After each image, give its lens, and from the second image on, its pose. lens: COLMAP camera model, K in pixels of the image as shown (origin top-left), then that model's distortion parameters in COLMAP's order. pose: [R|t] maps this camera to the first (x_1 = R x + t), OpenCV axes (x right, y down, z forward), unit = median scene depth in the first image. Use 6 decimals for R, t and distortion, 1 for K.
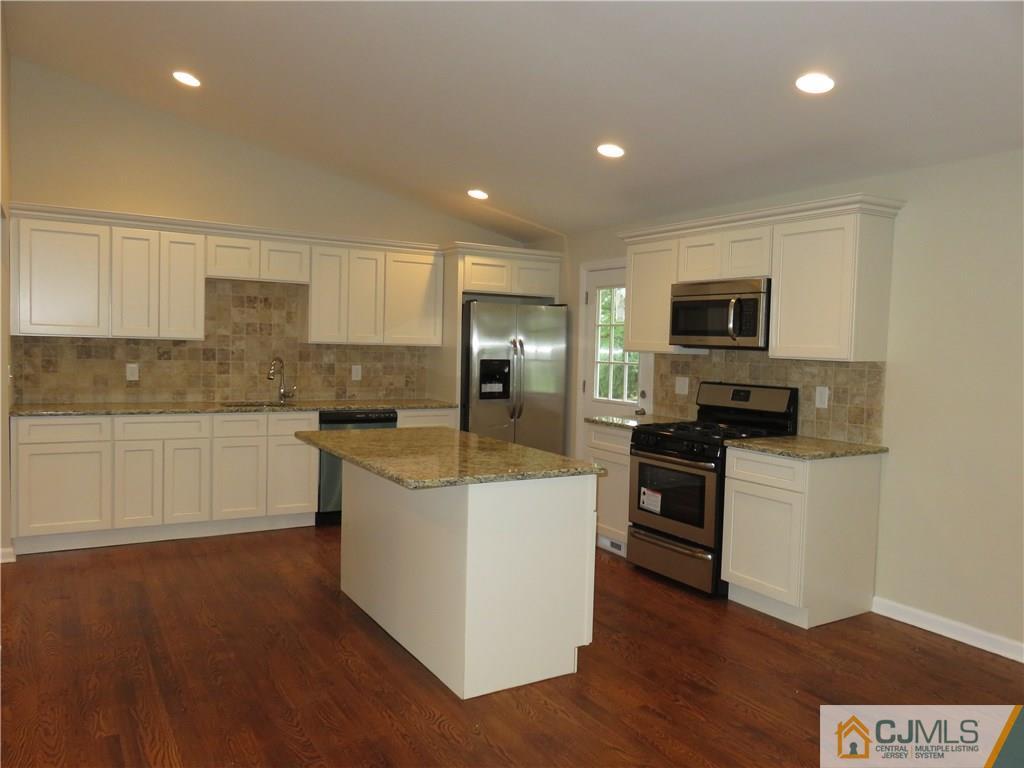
lens RADIAL K [[761.6, 0, 512.0], [0, 761.6, 384.0], [0, 0, 1]] dist [-0.012481, 0.001657]
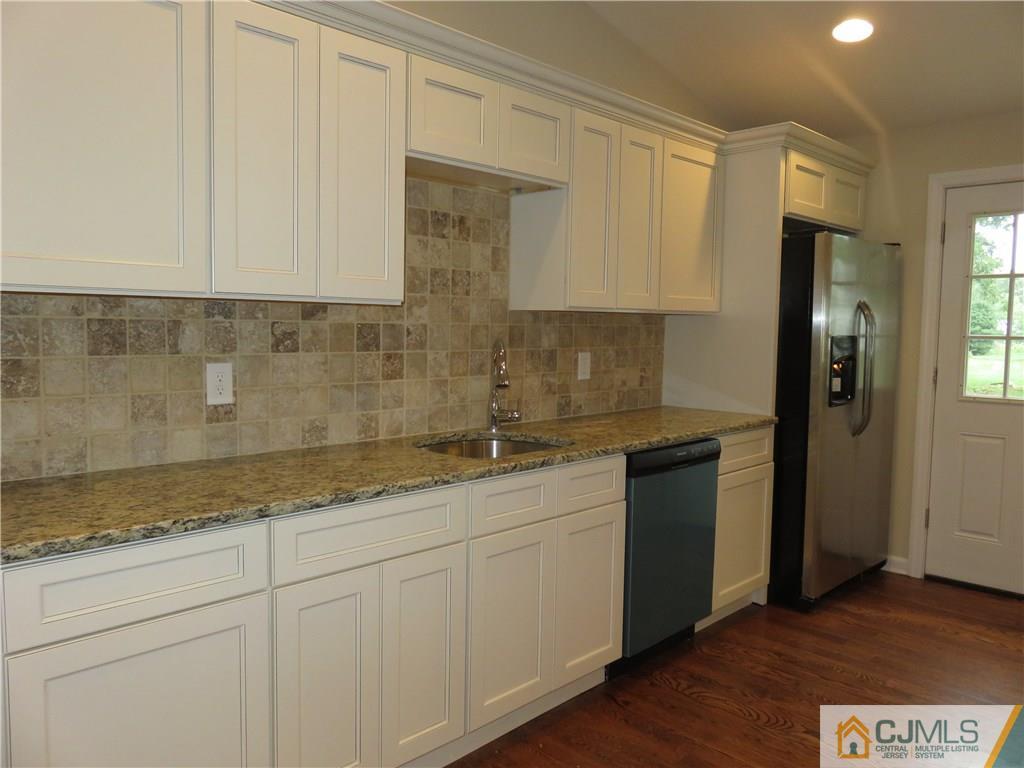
lens RADIAL K [[764.3, 0, 512.0], [0, 764.3, 384.0], [0, 0, 1]] dist [0.002590, 0.001711]
pose [[0.967376, -0.033409, 0.251131, -0.489047], [0.024312, 0.998934, 0.039241, -0.030399], [-0.252174, -0.031855, 0.967157, 0.610989]]
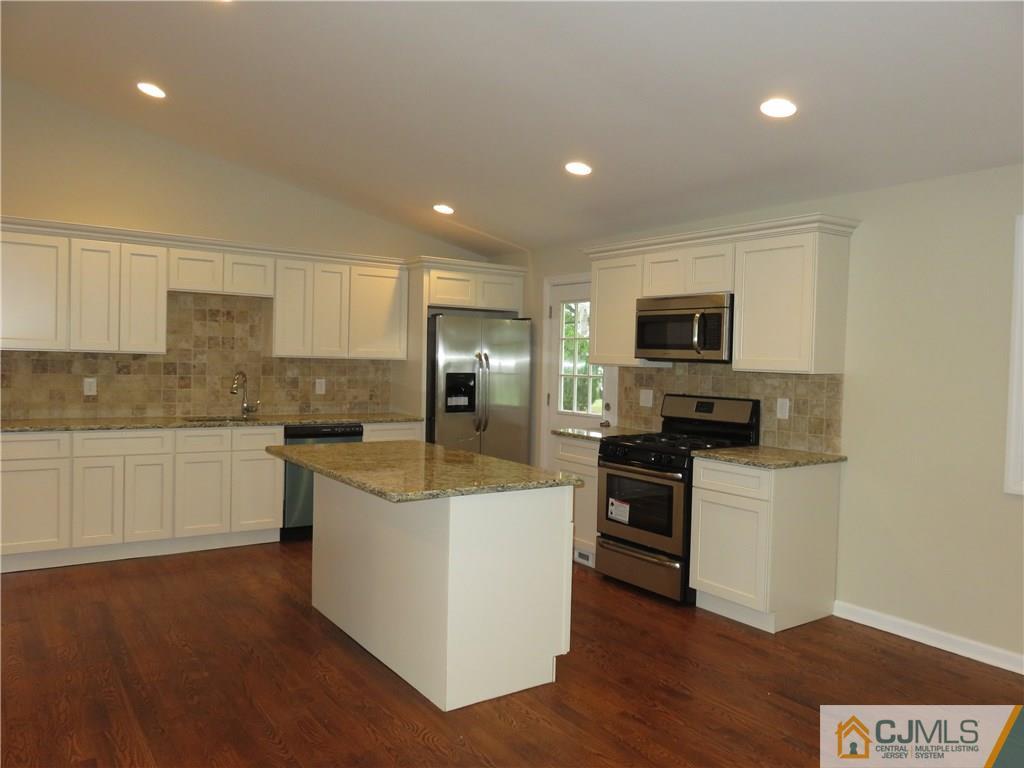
lens RADIAL K [[761.6, 0, 512.0], [0, 761.6, 384.0], [0, 0, 1]] dist [-0.012481, 0.001657]
pose [[0.997860, -0.003707, 0.065276, -0.024468], [0.004814, 0.999847, -0.016813, -0.000268], [-0.065204, 0.017092, 0.997726, -0.009249]]
